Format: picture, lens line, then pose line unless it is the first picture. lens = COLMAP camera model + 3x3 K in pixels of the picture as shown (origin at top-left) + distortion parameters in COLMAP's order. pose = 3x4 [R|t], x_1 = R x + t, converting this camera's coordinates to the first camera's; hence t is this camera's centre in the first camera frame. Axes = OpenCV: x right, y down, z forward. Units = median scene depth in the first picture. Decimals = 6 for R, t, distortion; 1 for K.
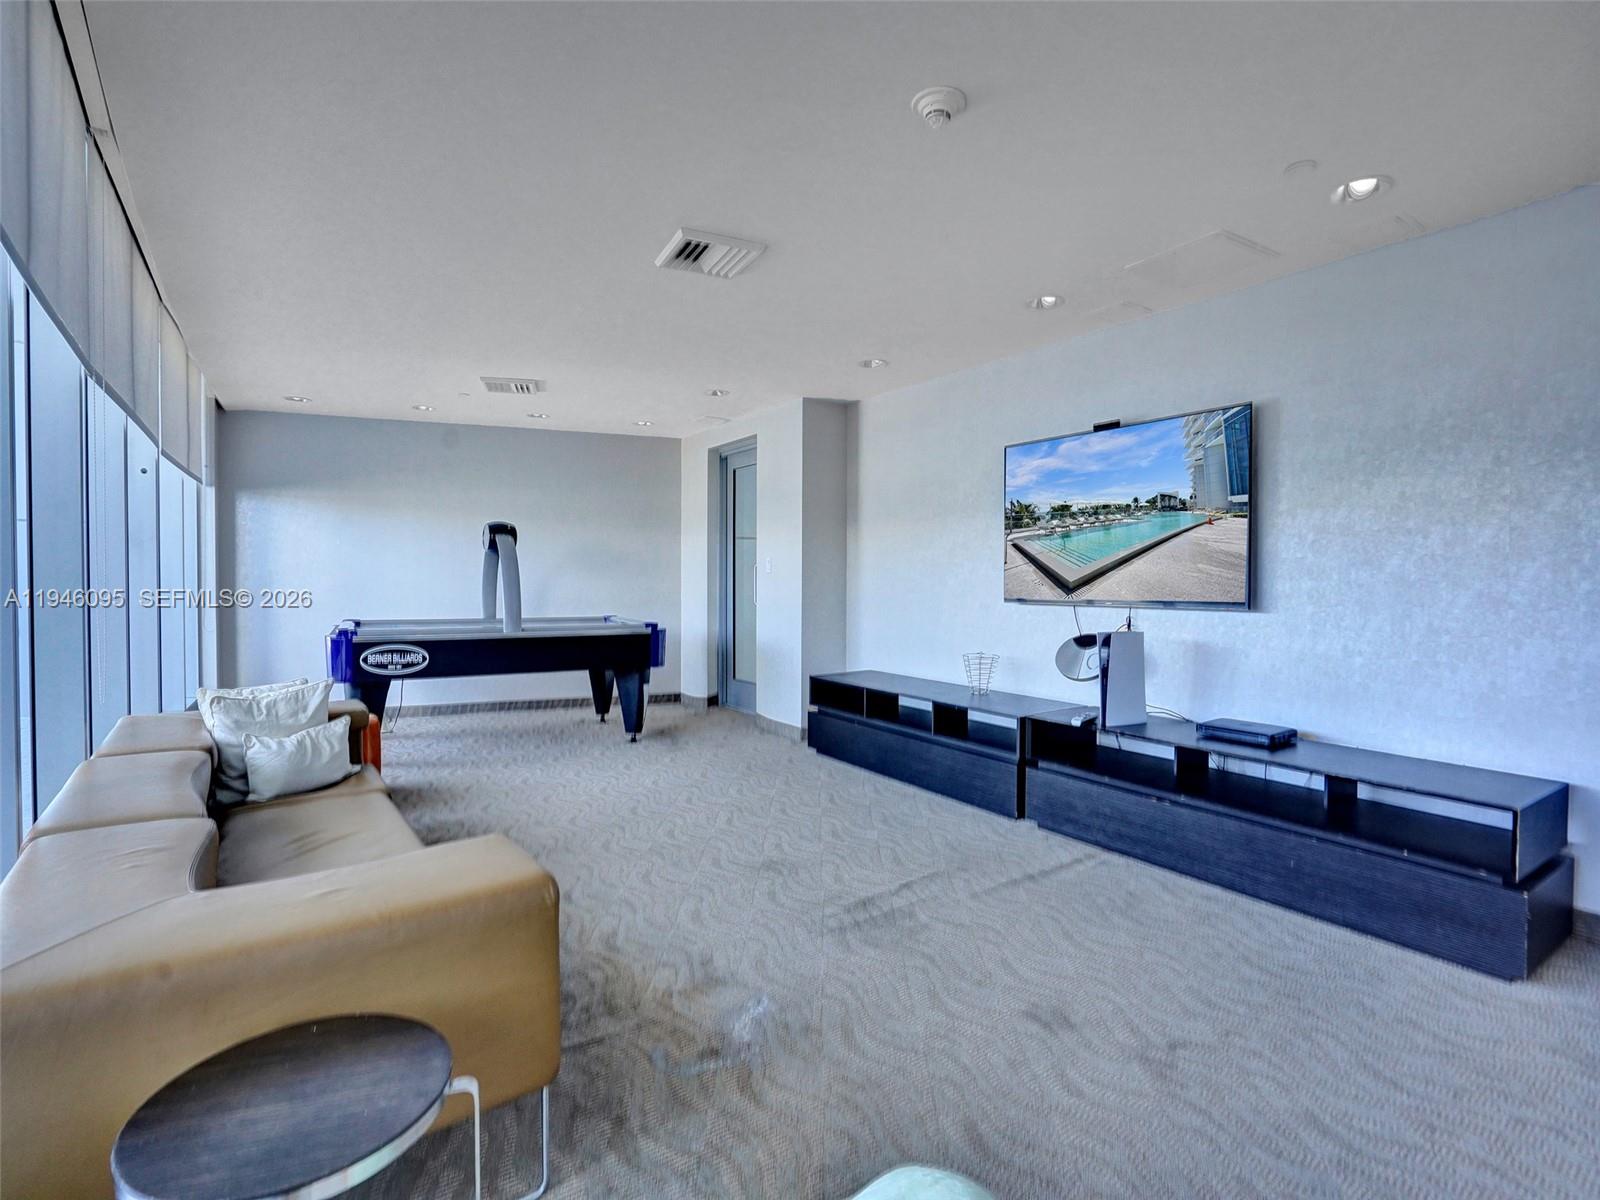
lens RADIAL K [[771.8, 0, 800.0], [0, 771.8, 600.0], [0, 0, 1]] dist [-0.001124, -0.000151]
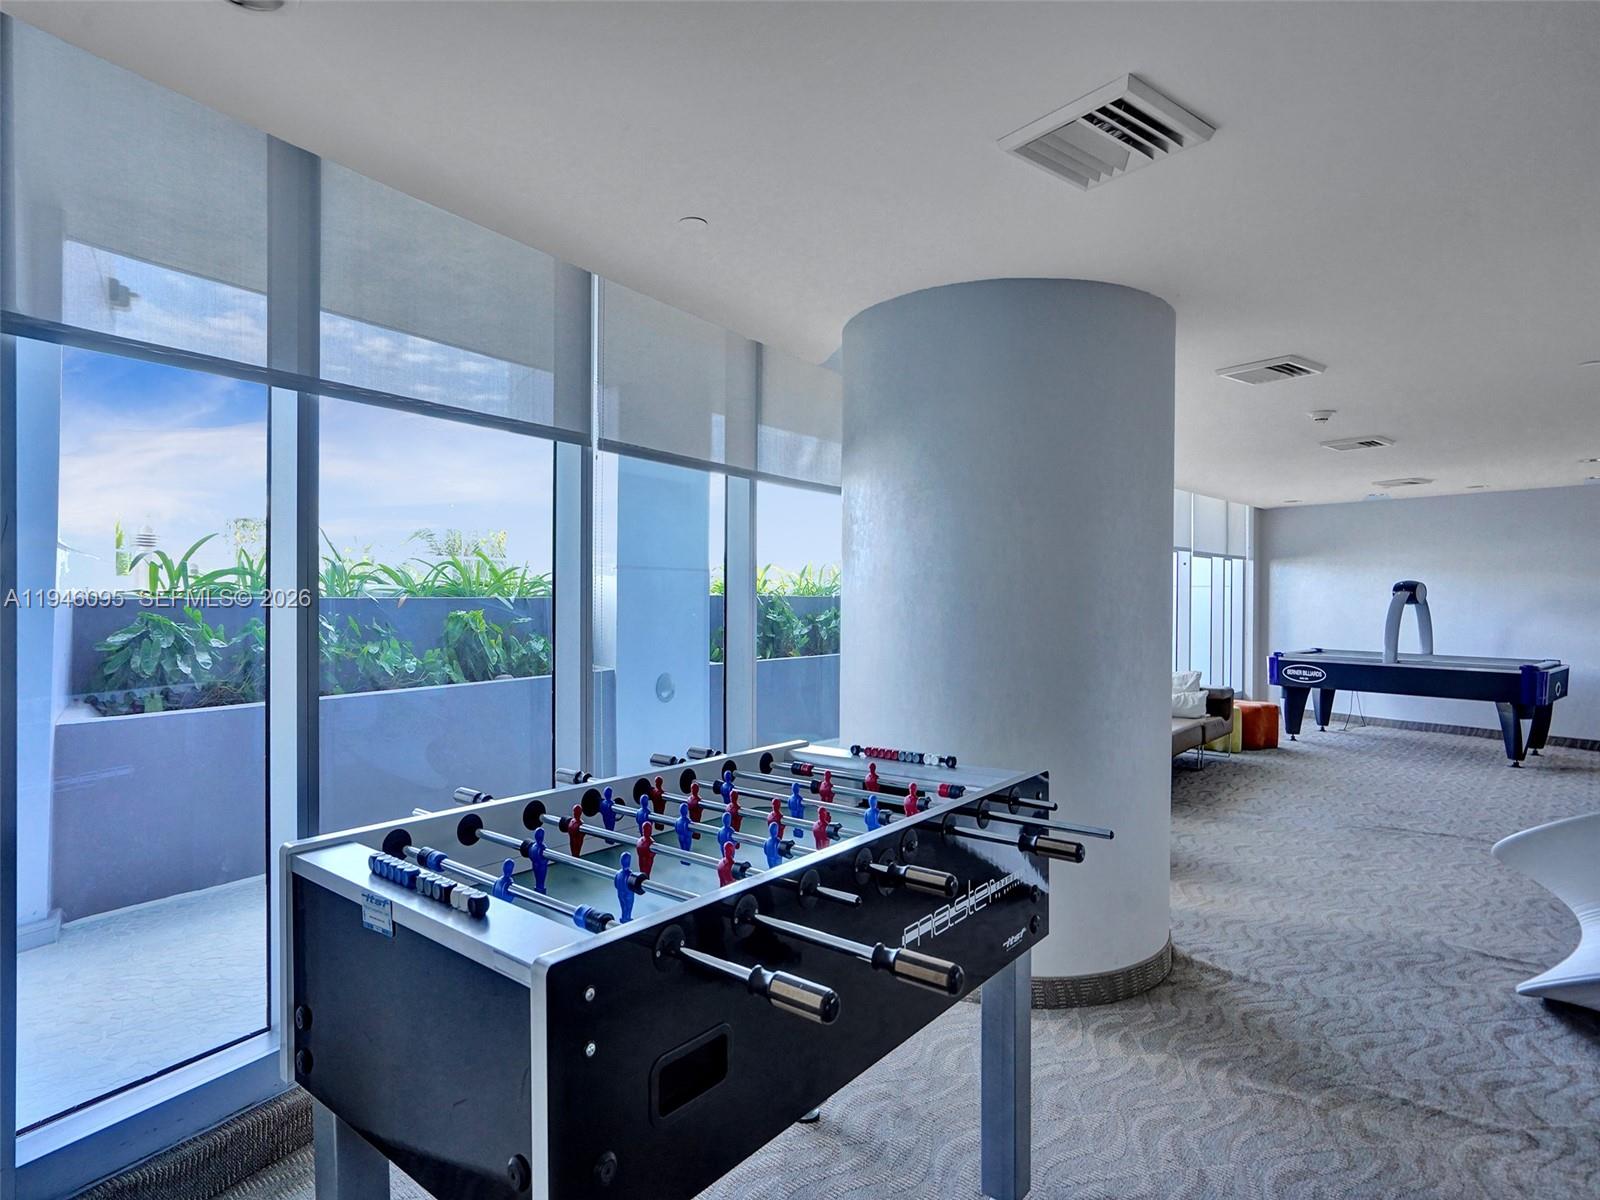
lens RADIAL K [[890.4, 0, 800.0], [0, 890.4, 600.0], [0, 0, 1]] dist [-0.004146, -0.001225]
pose [[0.233537, 0.004000, -0.972340, 0.915623], [-0.028895, 0.999578, -0.002828, -0.035439], [0.971919, 0.028756, 0.233554, -0.397450]]
